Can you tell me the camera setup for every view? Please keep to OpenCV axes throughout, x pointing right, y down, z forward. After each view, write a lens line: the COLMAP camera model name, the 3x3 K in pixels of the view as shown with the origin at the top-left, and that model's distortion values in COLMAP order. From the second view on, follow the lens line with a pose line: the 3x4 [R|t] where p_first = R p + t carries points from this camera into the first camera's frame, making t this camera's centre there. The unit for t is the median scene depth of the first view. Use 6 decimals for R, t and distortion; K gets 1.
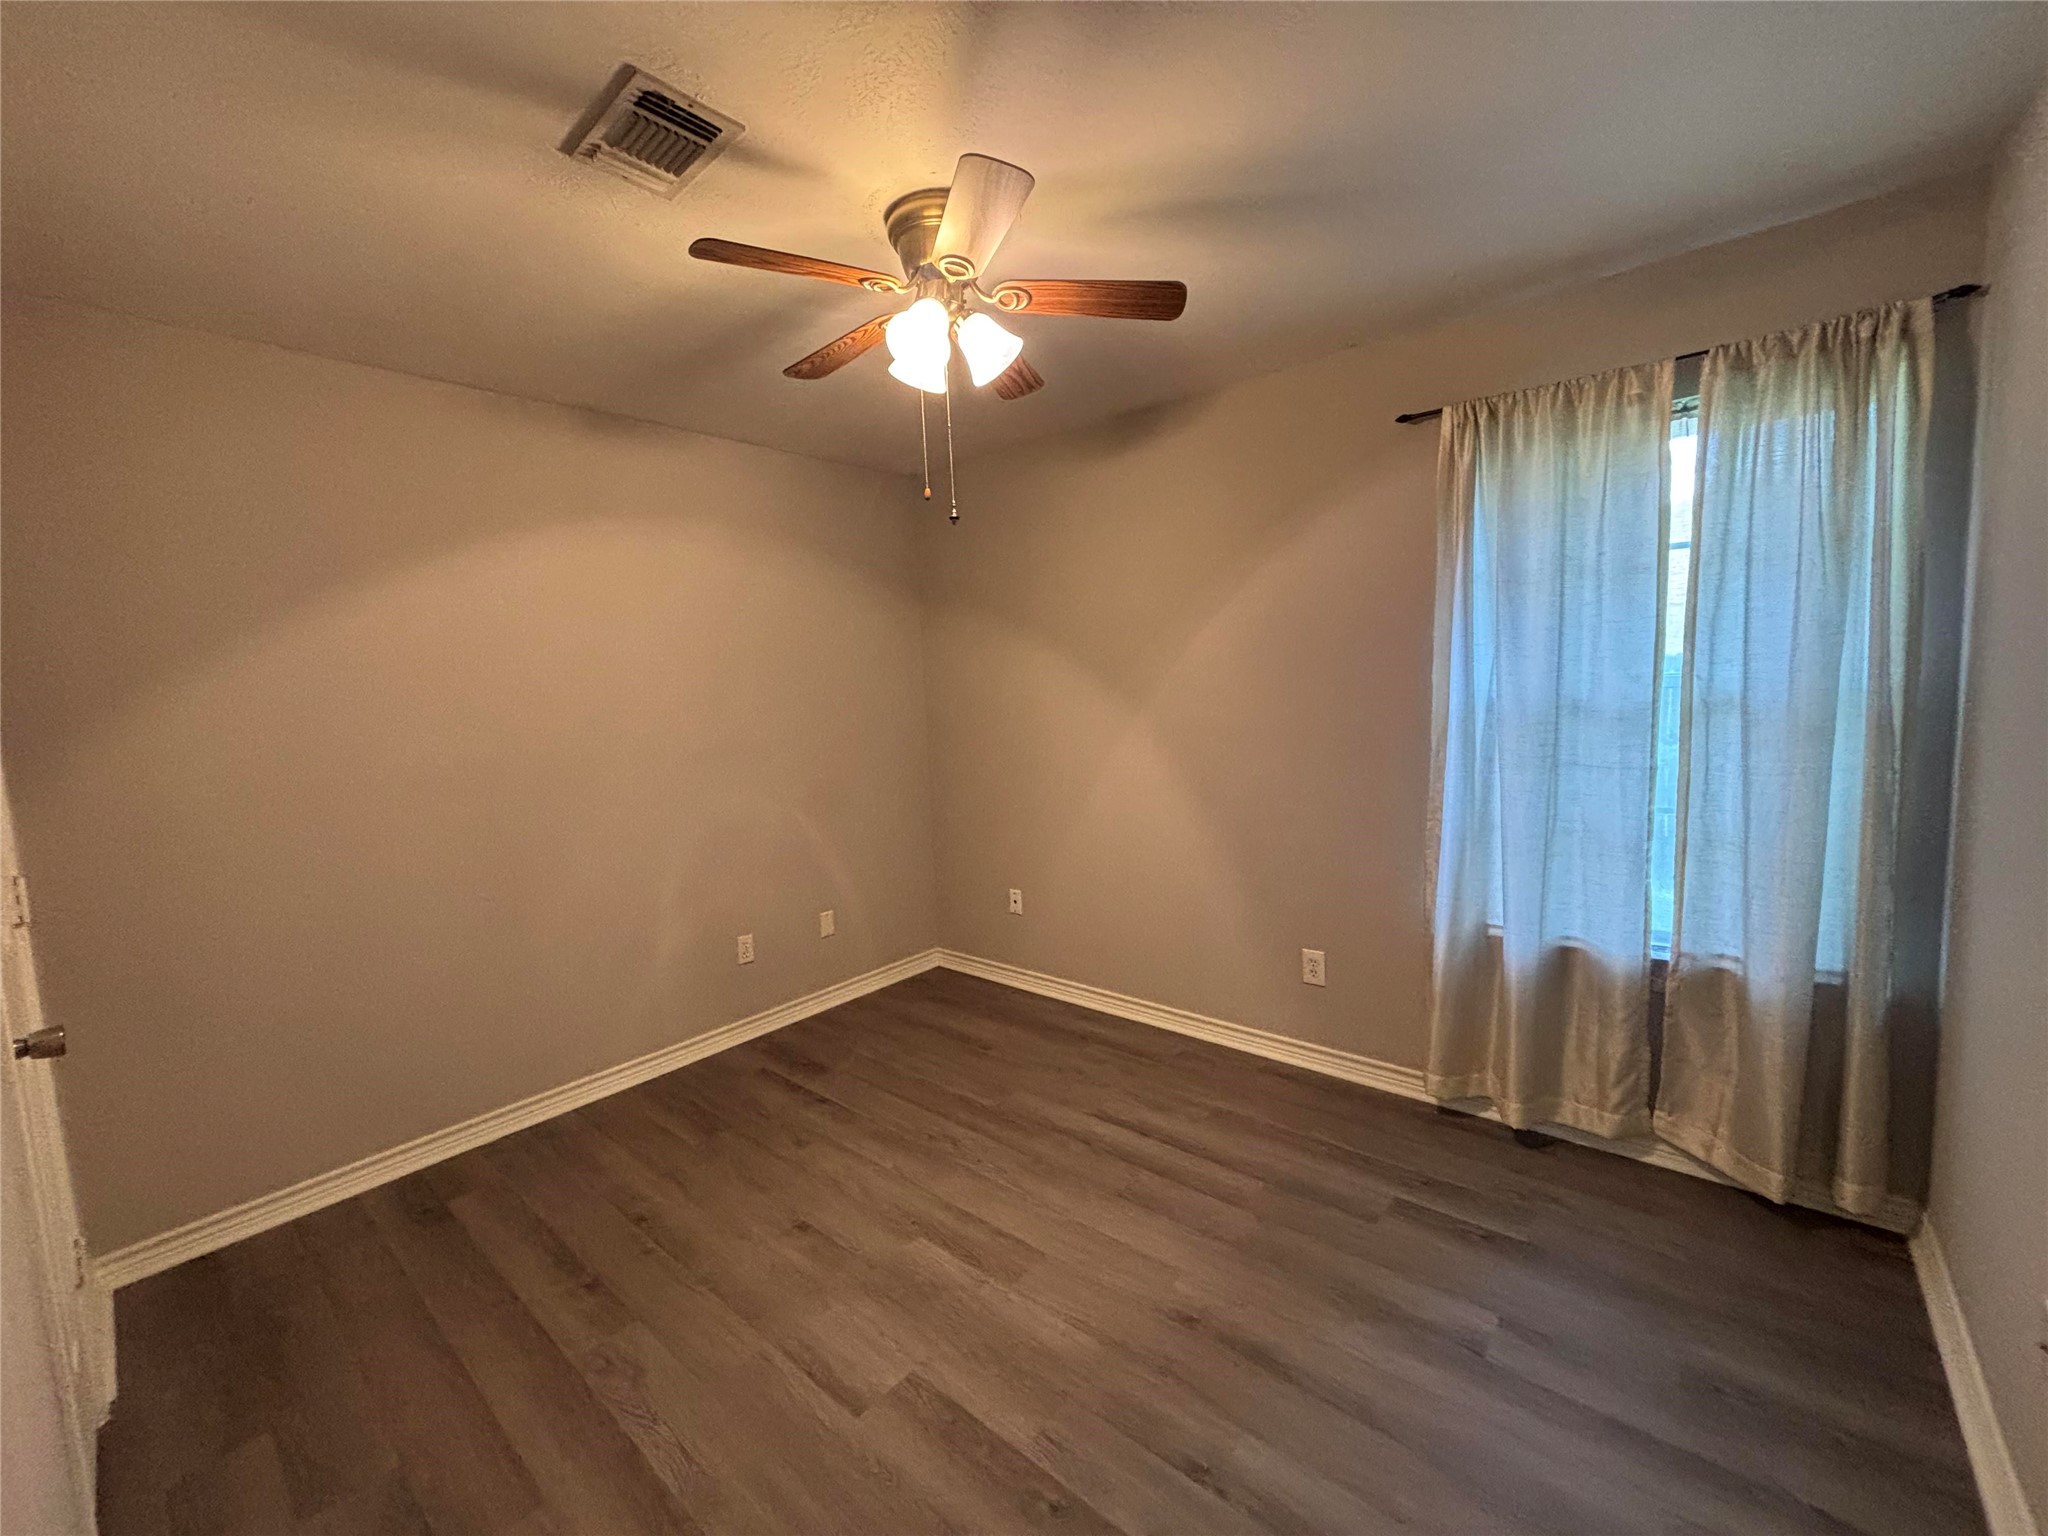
lens RADIAL K [[820.8, 0, 1022.0], [0, 820.8, 765.2], [0, 0, 1]] dist [-0.007439, 0.000076]
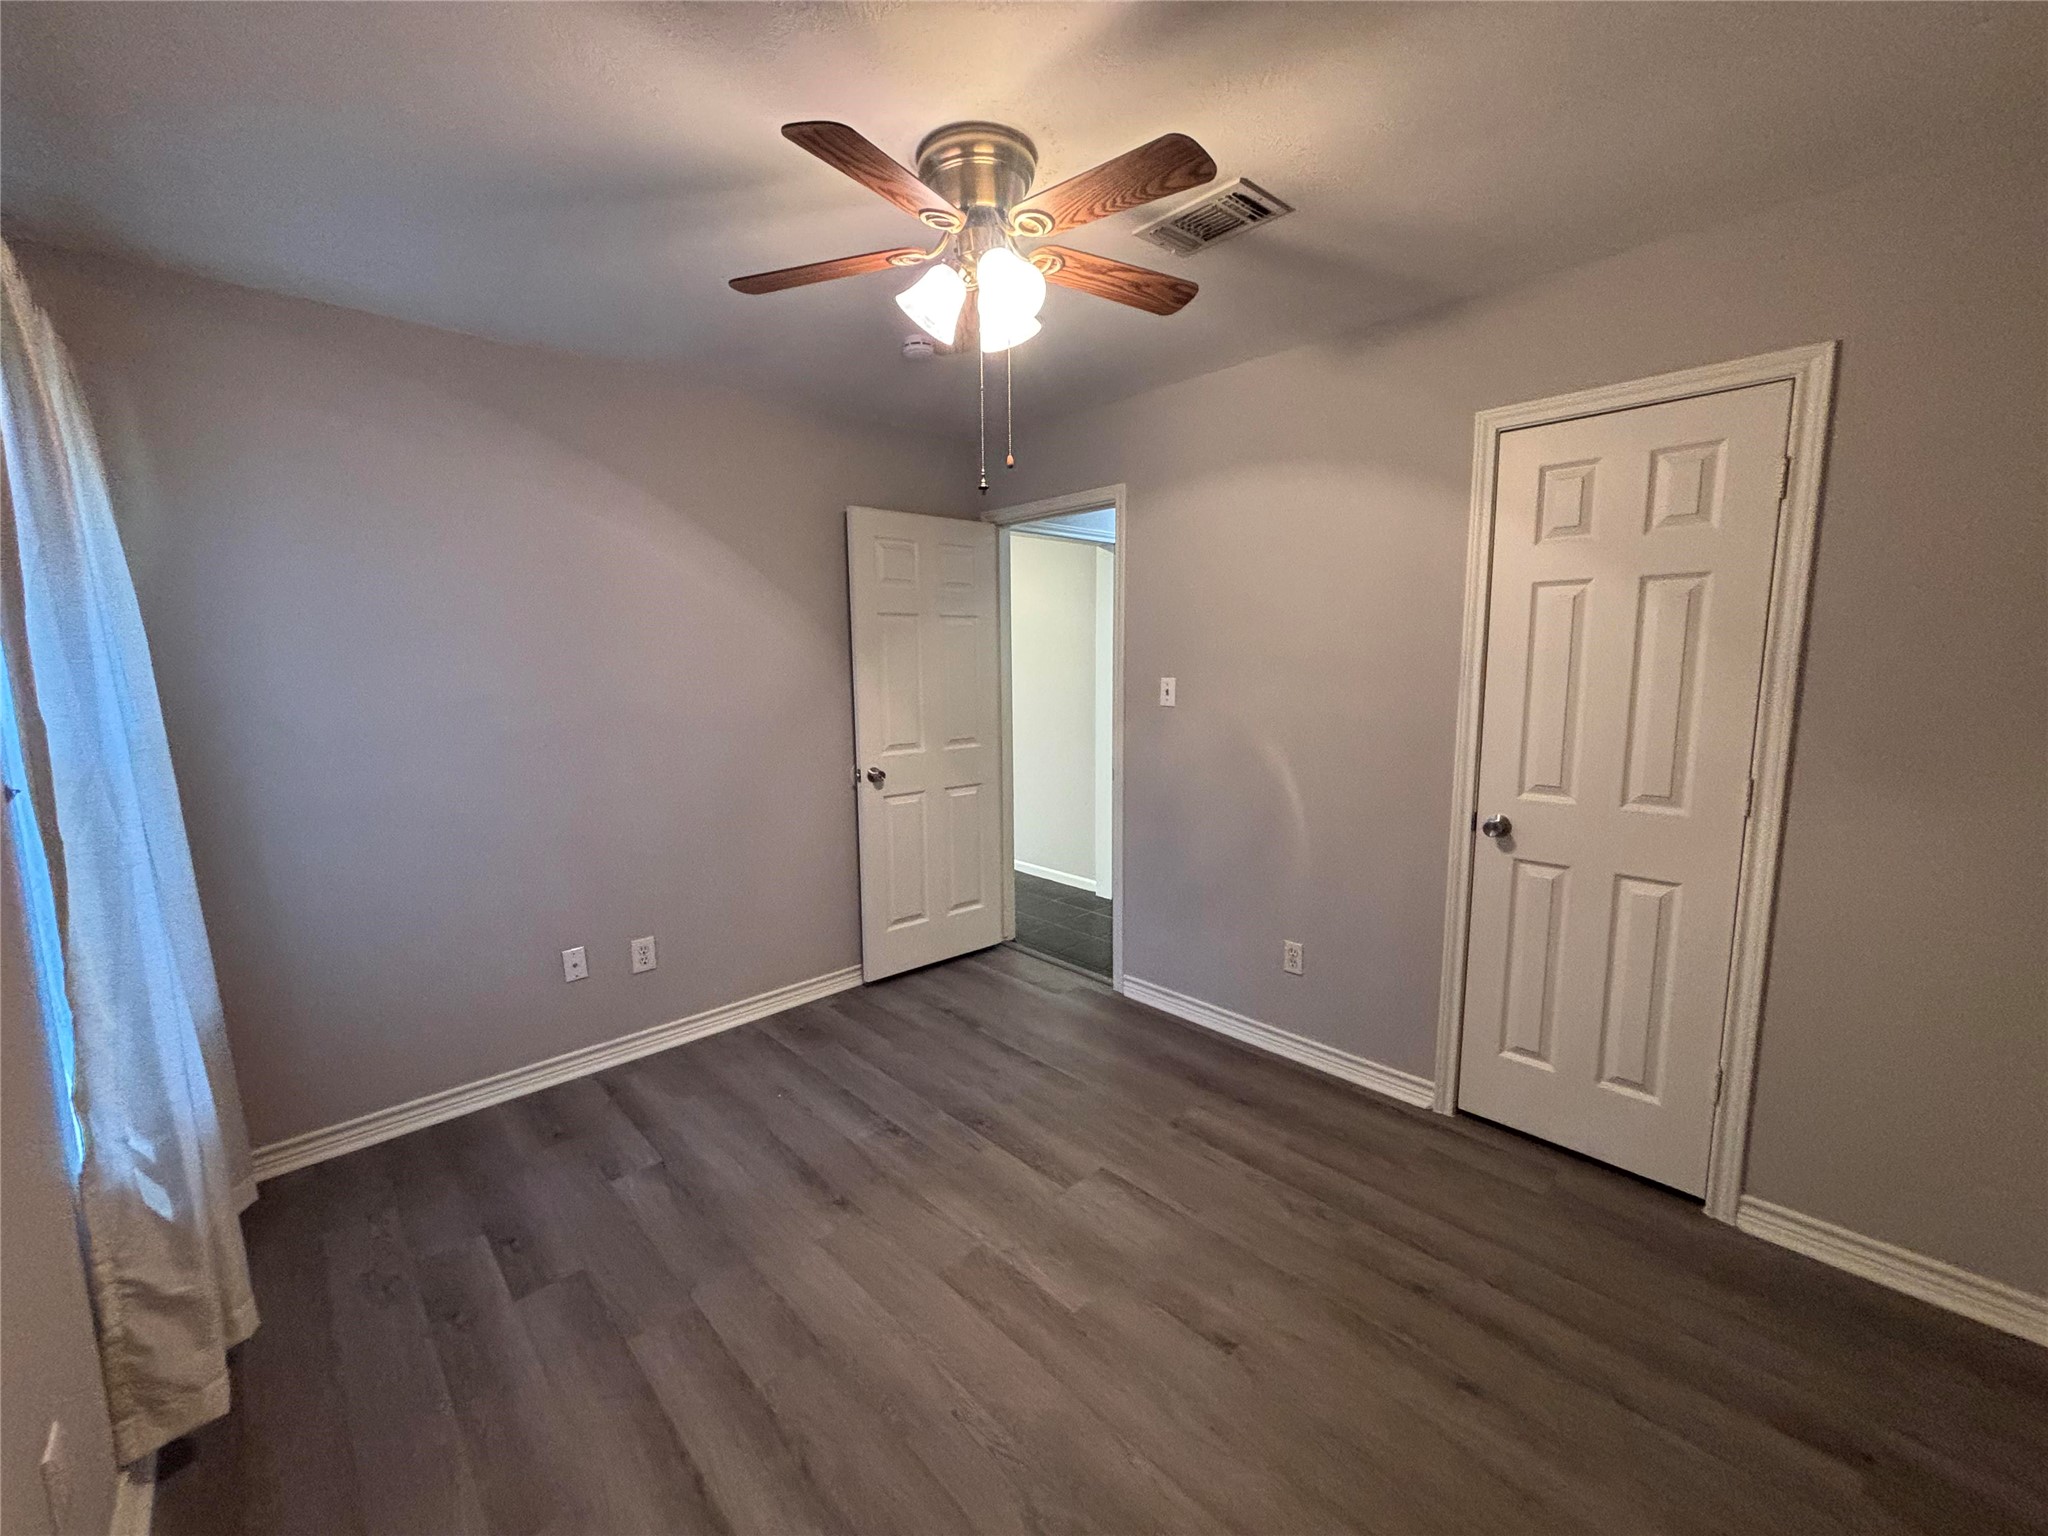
lens RADIAL K [[820.8, 0, 1025.8], [0, 820.8, 761.9], [0, 0, 1]] dist [-0.007439, 0.000076]
pose [[-0.993090, 0.045373, 0.108233, -0.204235], [0.068725, 0.972407, 0.222938, -0.184804], [-0.095131, 0.228836, -0.968806, 1.793296]]
